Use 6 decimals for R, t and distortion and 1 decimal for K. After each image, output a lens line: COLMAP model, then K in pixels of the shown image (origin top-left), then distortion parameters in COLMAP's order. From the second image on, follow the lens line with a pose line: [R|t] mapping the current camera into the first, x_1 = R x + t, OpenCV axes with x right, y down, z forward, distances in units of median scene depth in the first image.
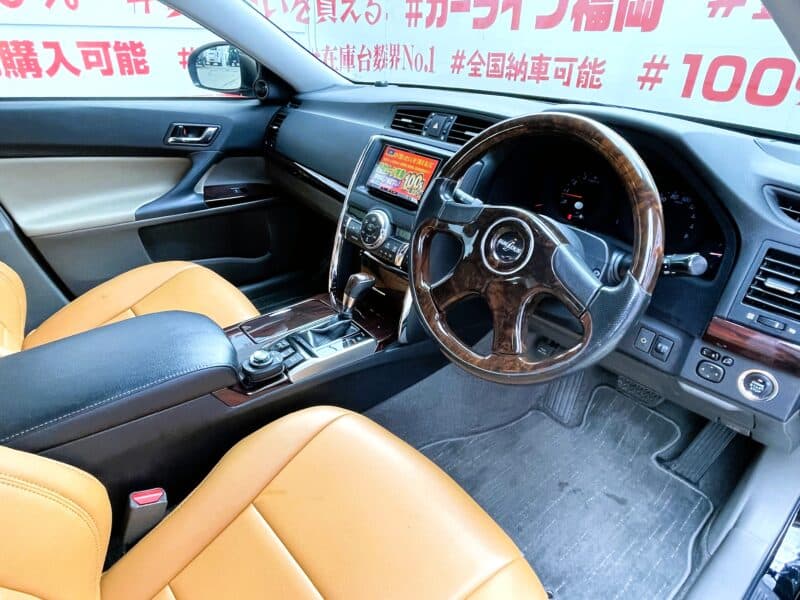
lens RADIAL K [[479.5, 0, 399.2], [0, 479.5, 296.0], [0, 0, 1]] dist [0.002764, 0.000370]
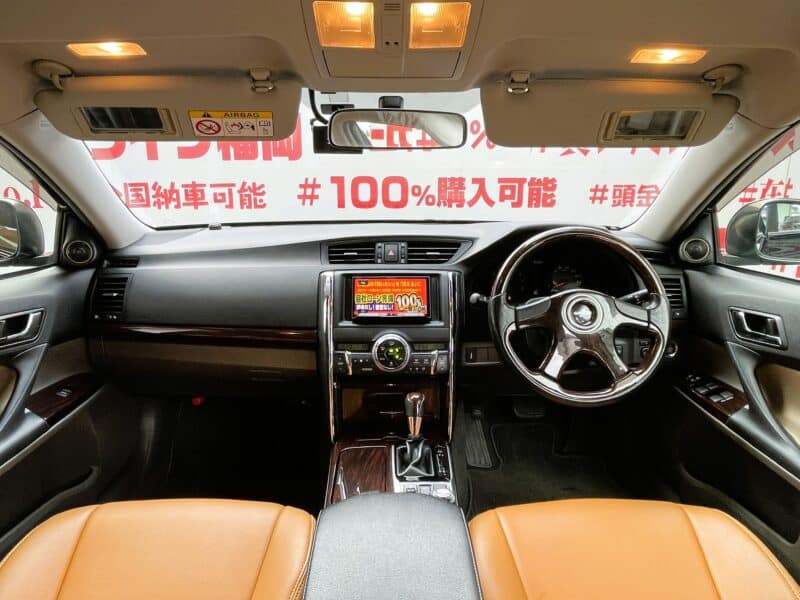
lens RADIAL K [[528.9, 0, 394.2], [0, 528.9, 299.7], [0, 0, 1]] dist [0.006805, -0.000733]
pose [[0.631262, -0.223441, 0.742686, -0.339391], [0.383894, 0.922082, -0.048885, -0.072427], [-0.673895, 0.315972, 0.667853, 0.072955]]
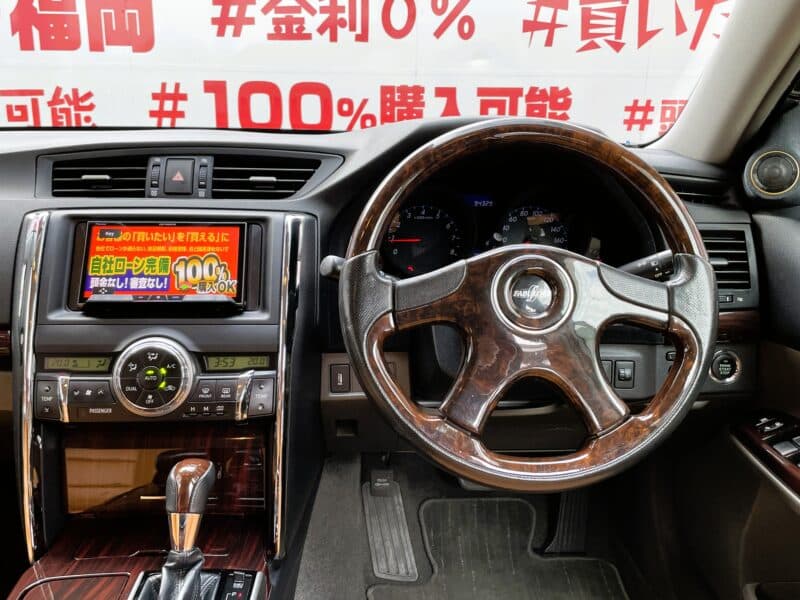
lens RADIAL K [[767.1, 0, 394.6], [0, 767.1, 289.1], [0, 0, 1]] dist [0.039267, 0.000000]
pose [[0.606671, -0.219700, 0.763991, -0.193479], [0.382213, 0.923293, -0.037997, -0.037089], [-0.697039, 0.315059, 0.644107, 0.103162]]
